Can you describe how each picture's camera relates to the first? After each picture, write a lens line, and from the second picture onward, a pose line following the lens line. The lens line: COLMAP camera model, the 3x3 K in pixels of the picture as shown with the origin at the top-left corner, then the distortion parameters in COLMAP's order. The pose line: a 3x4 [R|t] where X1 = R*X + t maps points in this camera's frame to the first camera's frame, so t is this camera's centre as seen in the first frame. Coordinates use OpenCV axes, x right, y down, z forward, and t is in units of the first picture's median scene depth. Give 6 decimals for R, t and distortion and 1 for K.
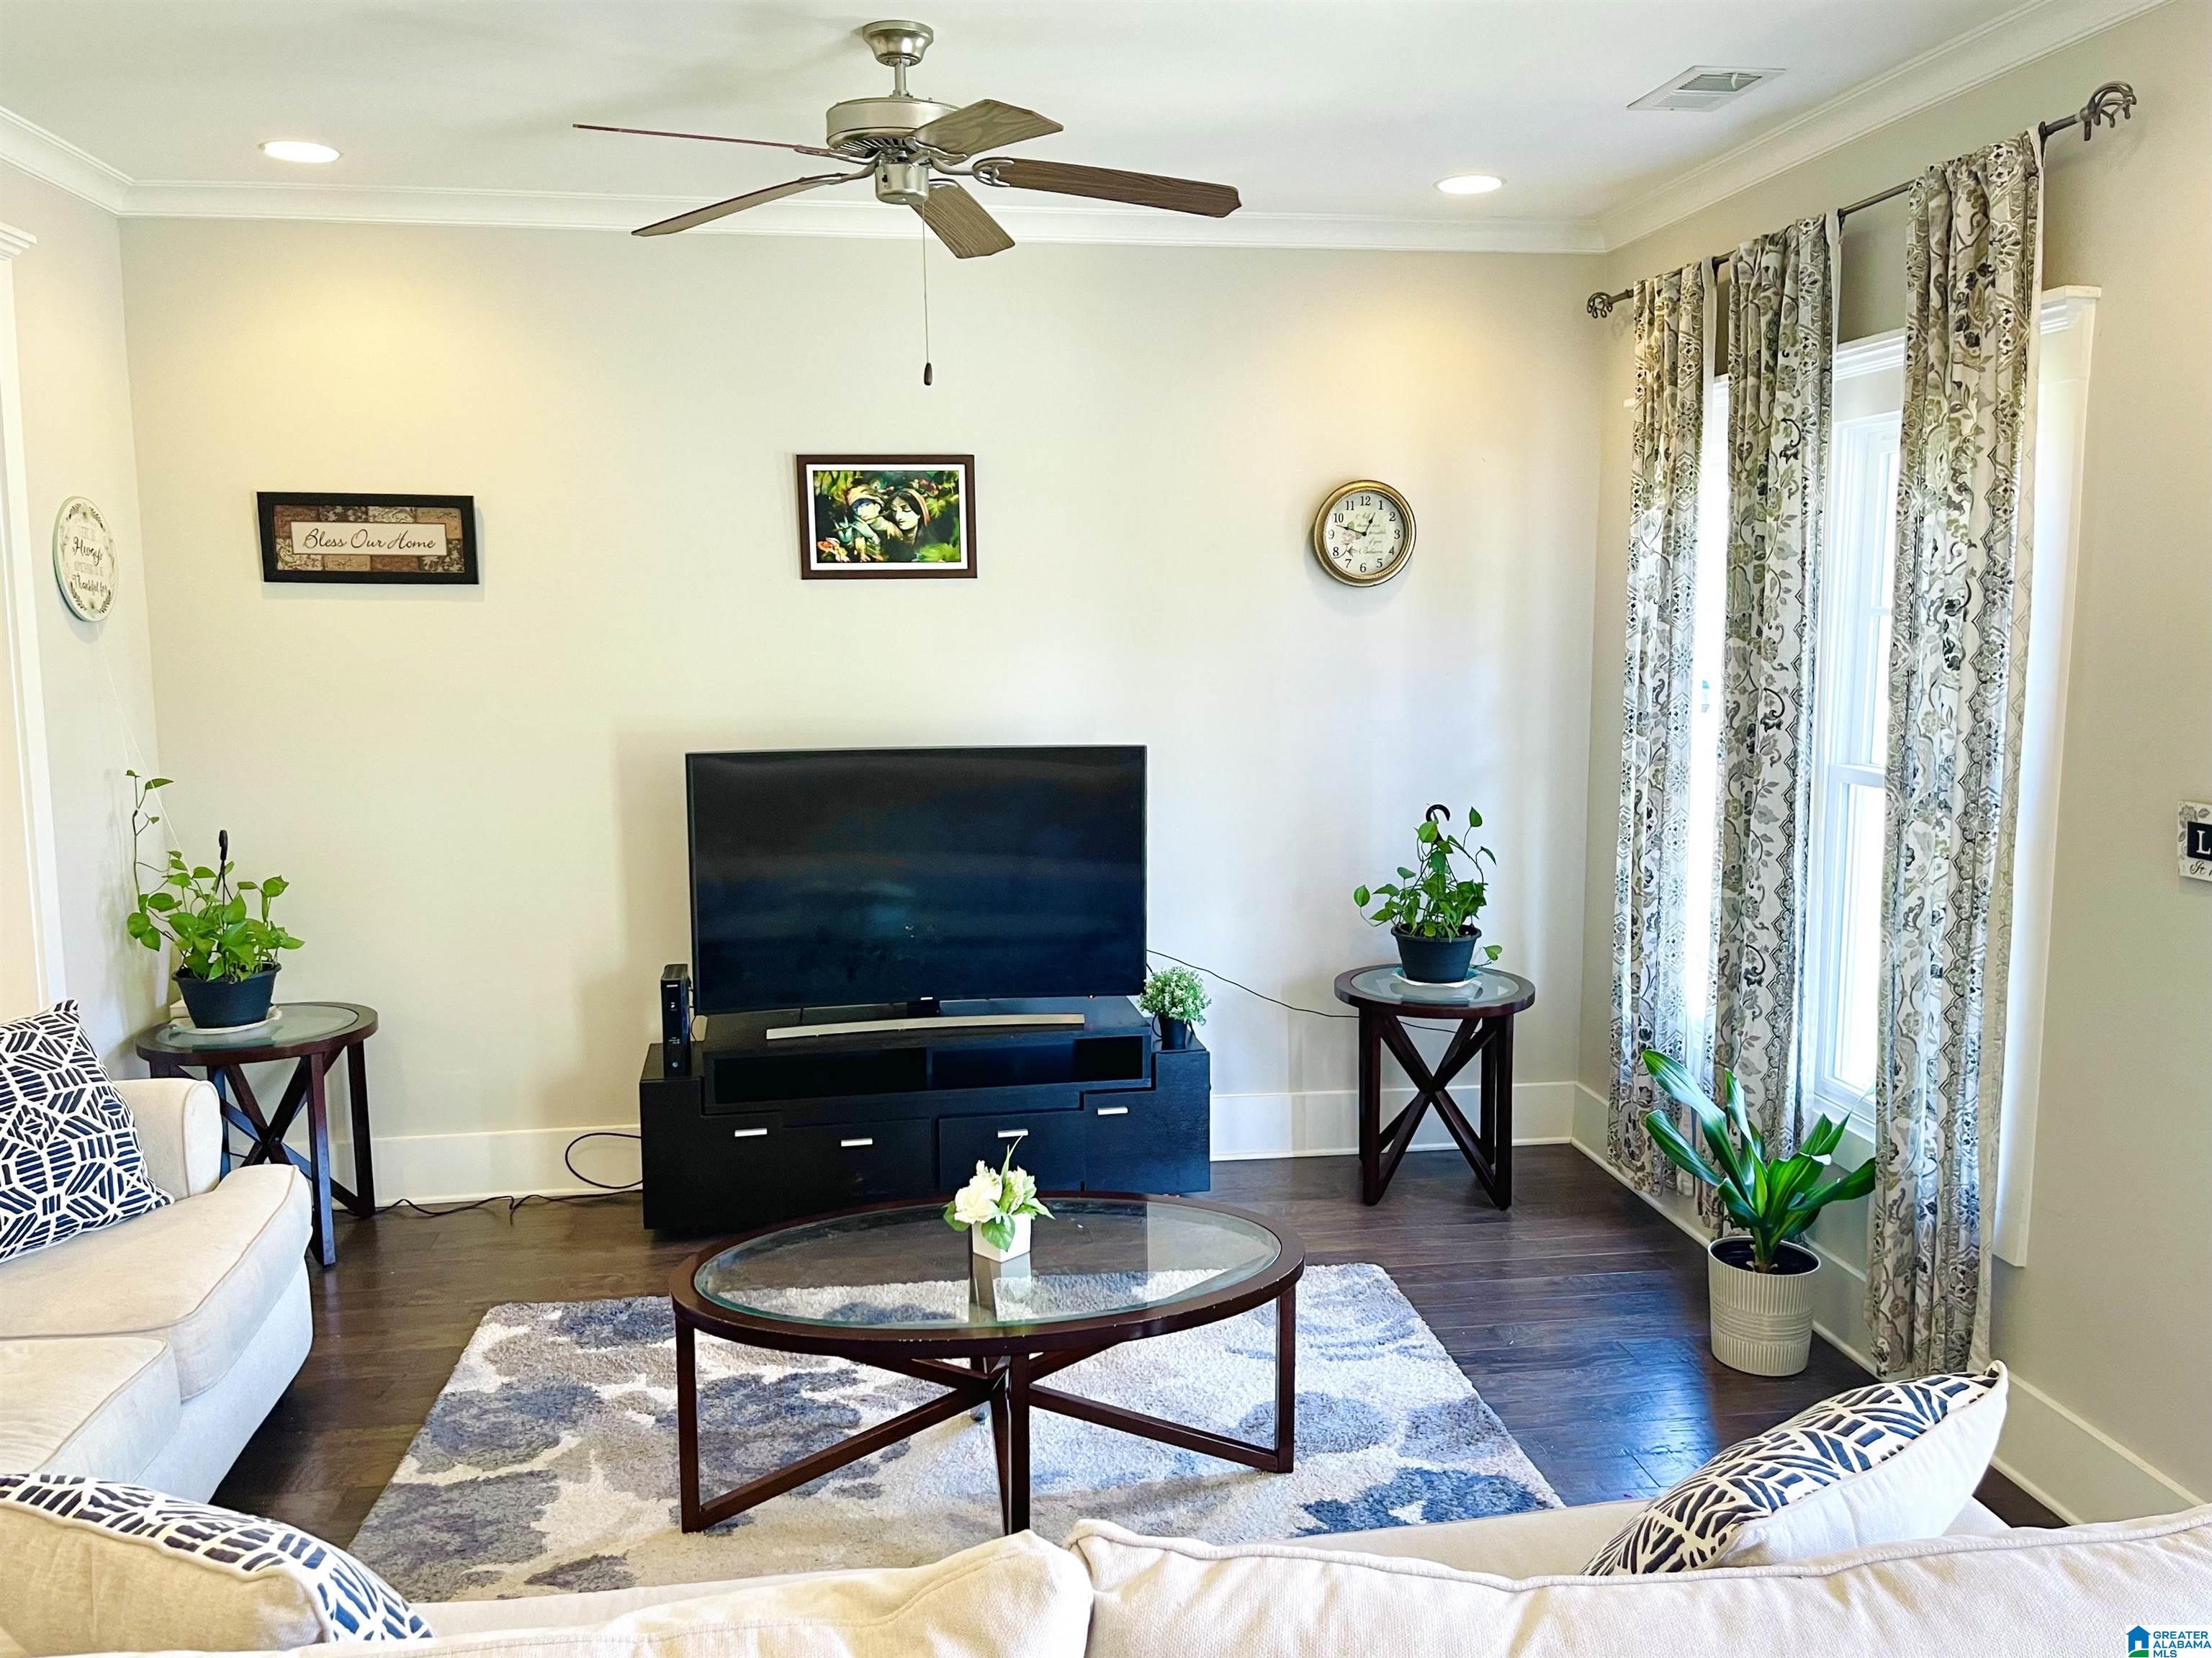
lens RADIAL K [[1730.5, 0, 1106.0], [0, 1730.5, 829.0], [0, 0, 1]] dist [0.051696, -0.092734]
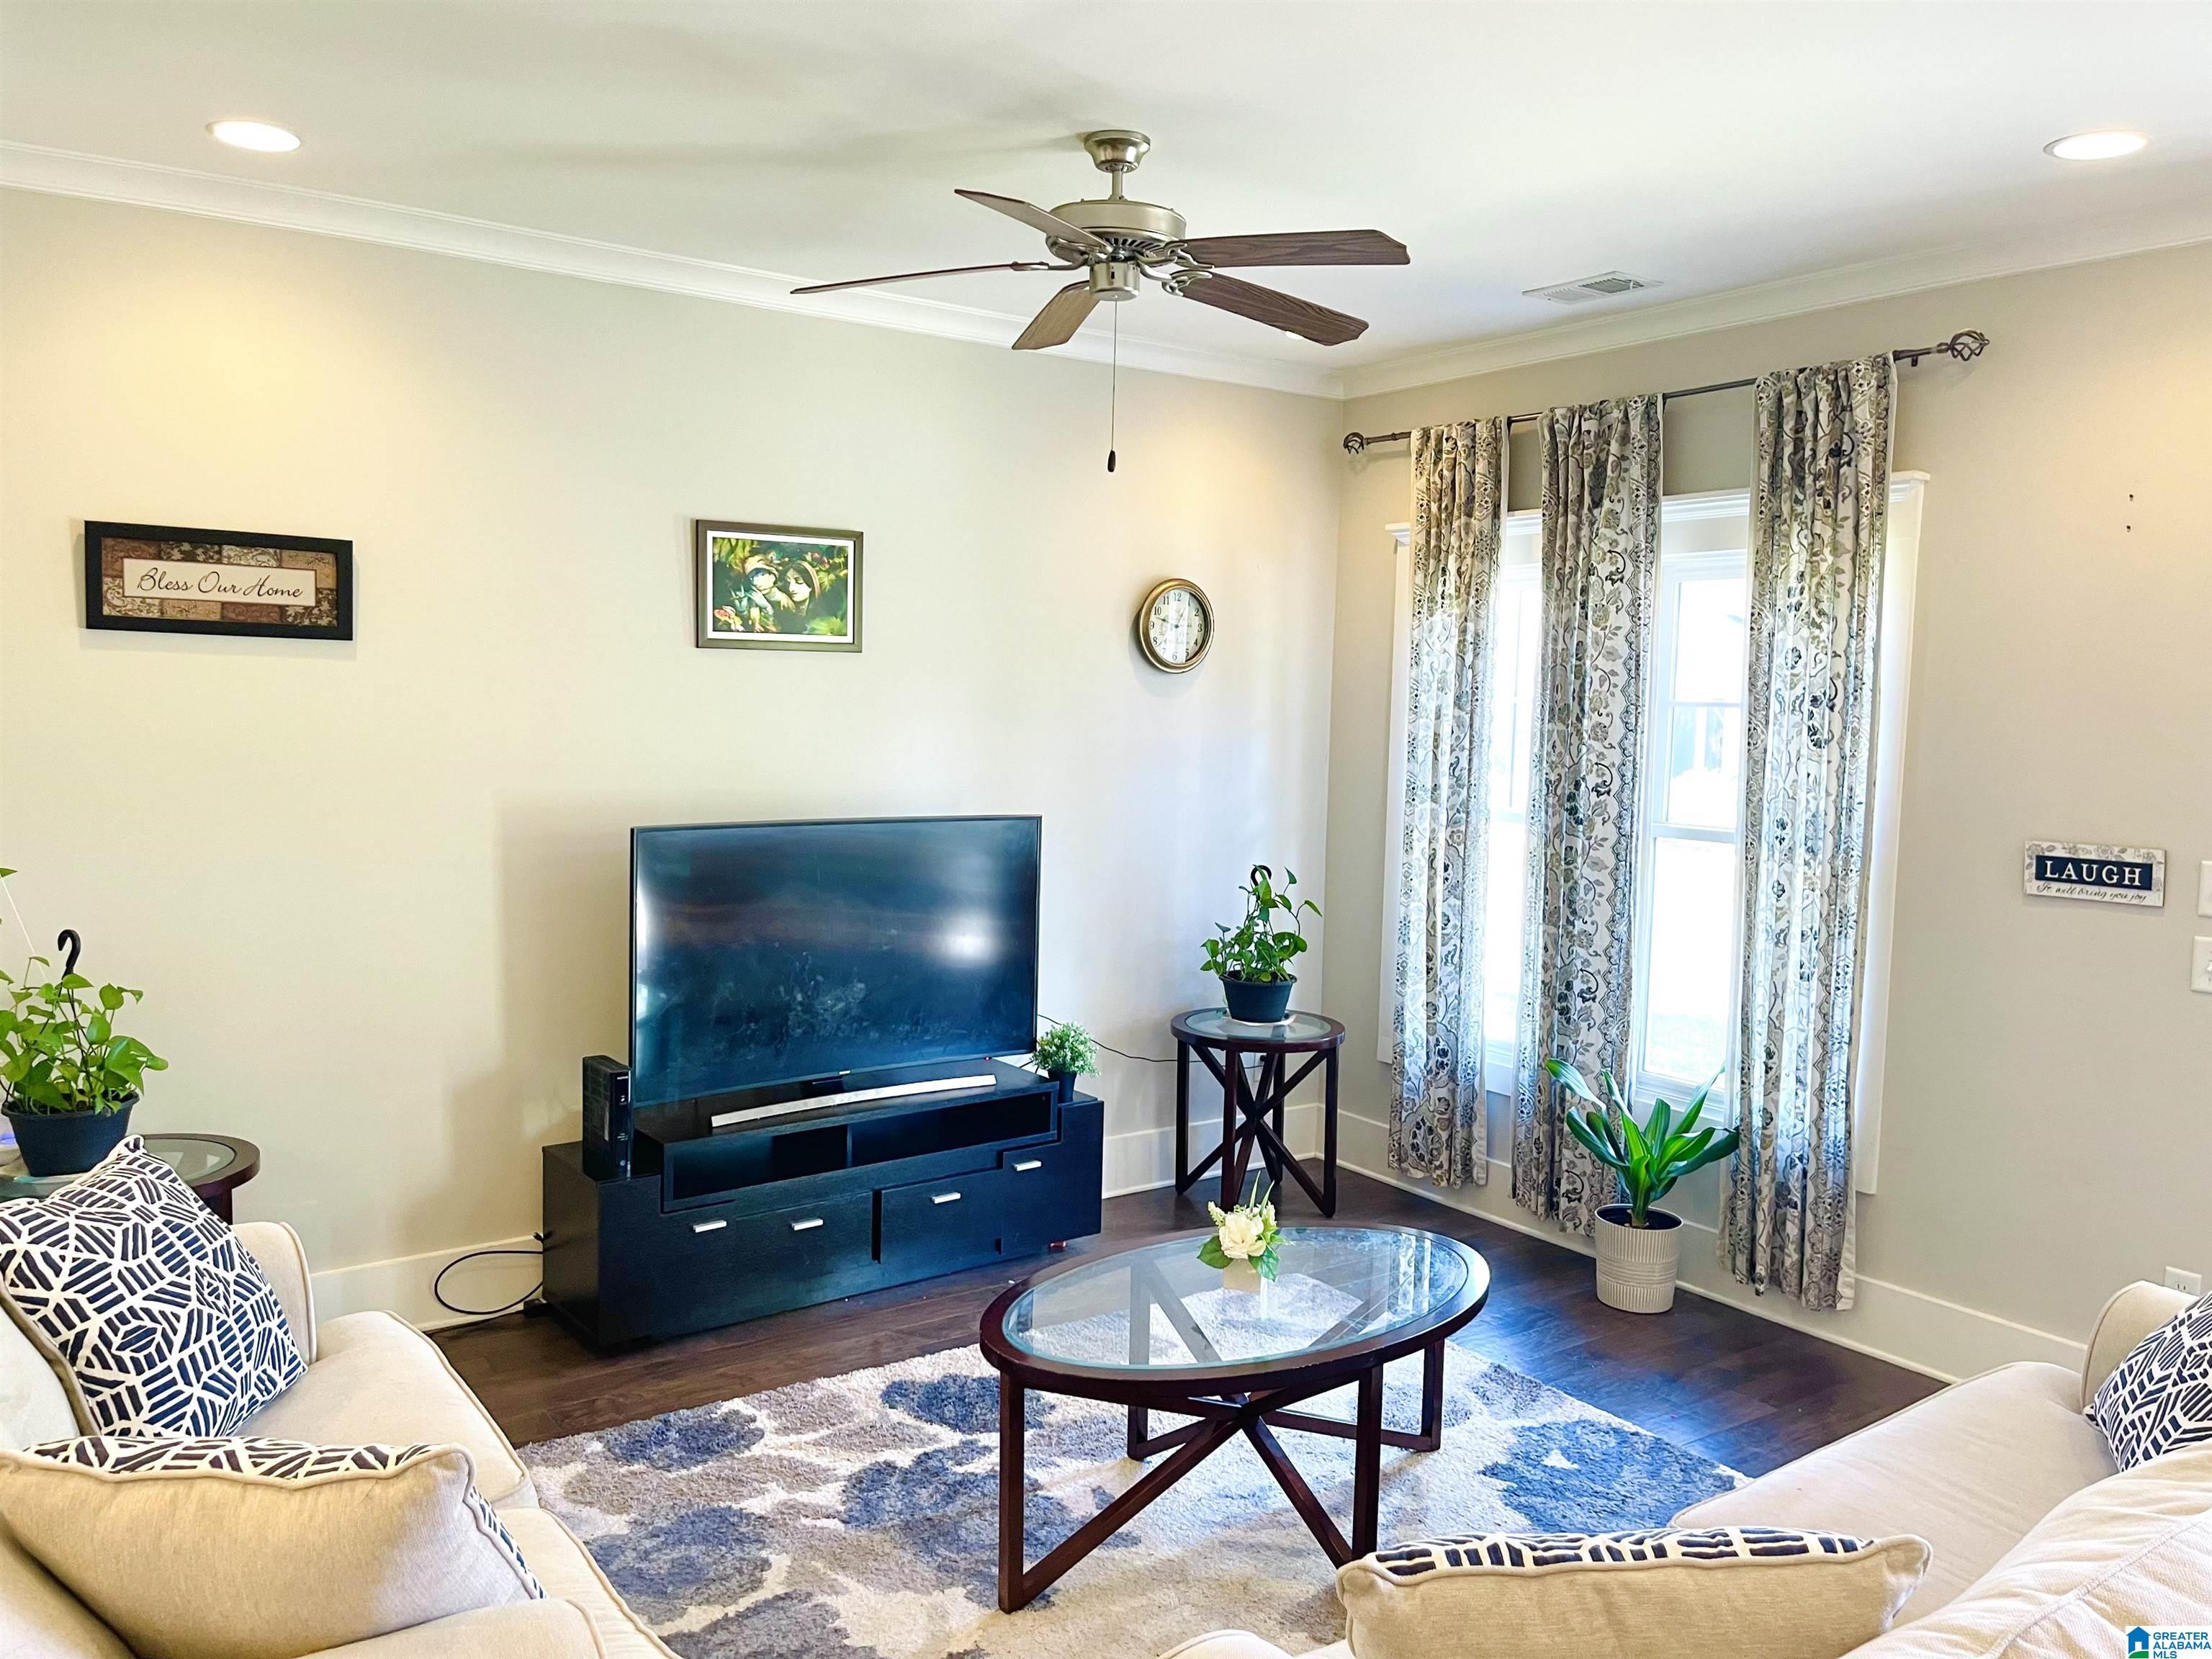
lens RADIAL K [[1660.6, 0, 1106.6], [0, 1660.6, 837.5], [0, 0, 1]] dist [0.069072, -0.130682]
pose [[0.892102, -0.015522, 0.451568, -0.409035], [0.034265, 0.998856, -0.033358, 0.000611], [-0.450533, 0.045232, 0.891613, 0.076364]]
